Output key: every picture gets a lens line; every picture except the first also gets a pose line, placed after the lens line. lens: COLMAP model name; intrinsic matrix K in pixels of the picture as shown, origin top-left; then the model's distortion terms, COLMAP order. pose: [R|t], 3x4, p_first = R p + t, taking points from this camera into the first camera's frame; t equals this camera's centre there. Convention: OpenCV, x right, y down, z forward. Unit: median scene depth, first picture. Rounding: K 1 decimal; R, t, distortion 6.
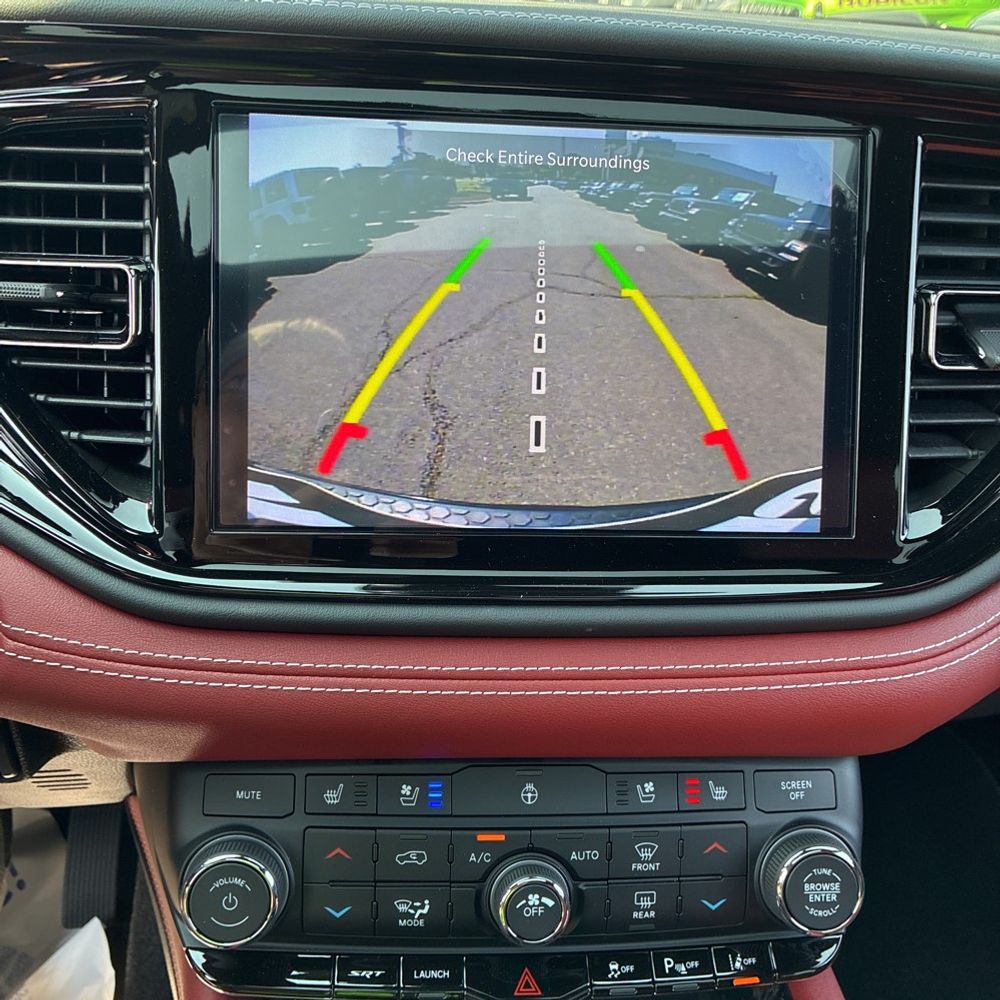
lens RADIAL K [[1020.1, 0, 506.7], [0, 1020.1, 500.1], [0, 0, 1]] dist [0.029119, -0.020341]
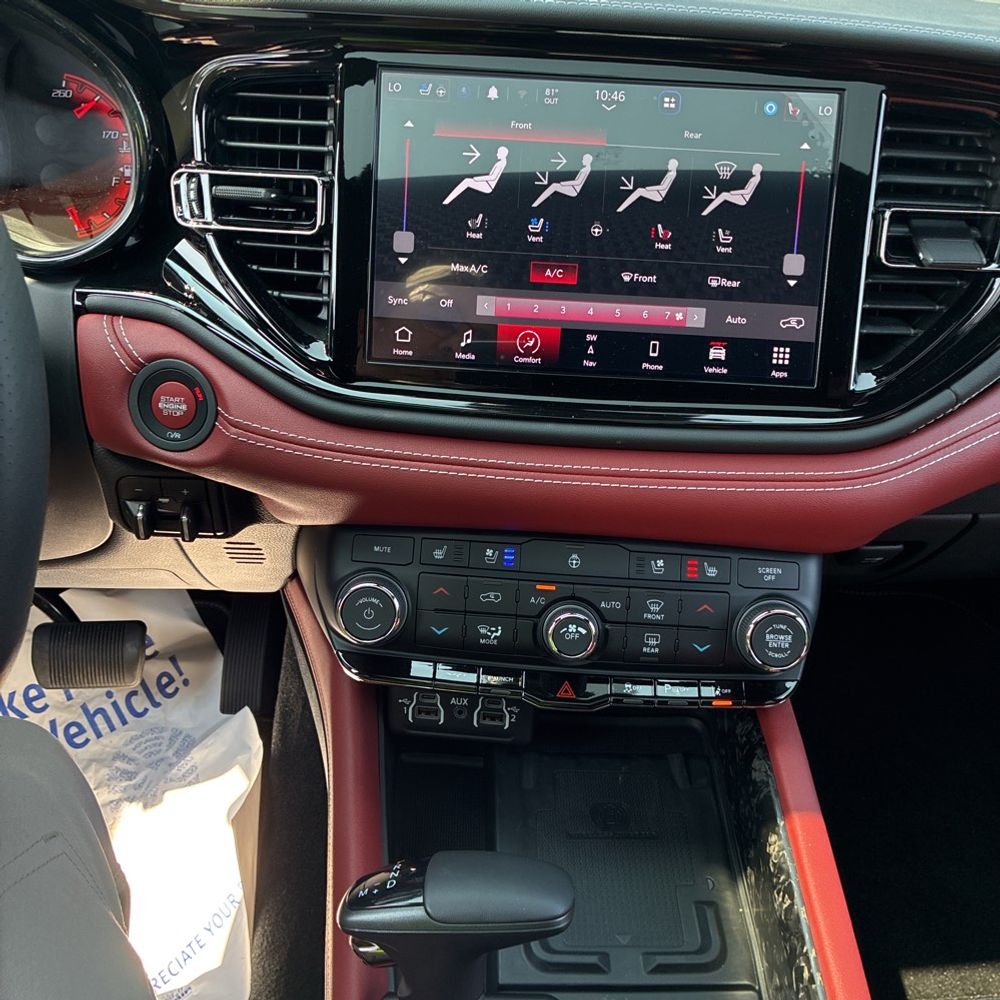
lens RADIAL K [[1071.7, 0, 522.1], [0, 1071.7, 498.9], [0, 0, 1]] dist [0.077916, -0.032643]
pose [[0.994113, 0.051700, -0.095217, 0.088618], [-0.046289, 0.997232, 0.058193, 0.118205], [0.097962, -0.053443, 0.993754, -0.498864]]
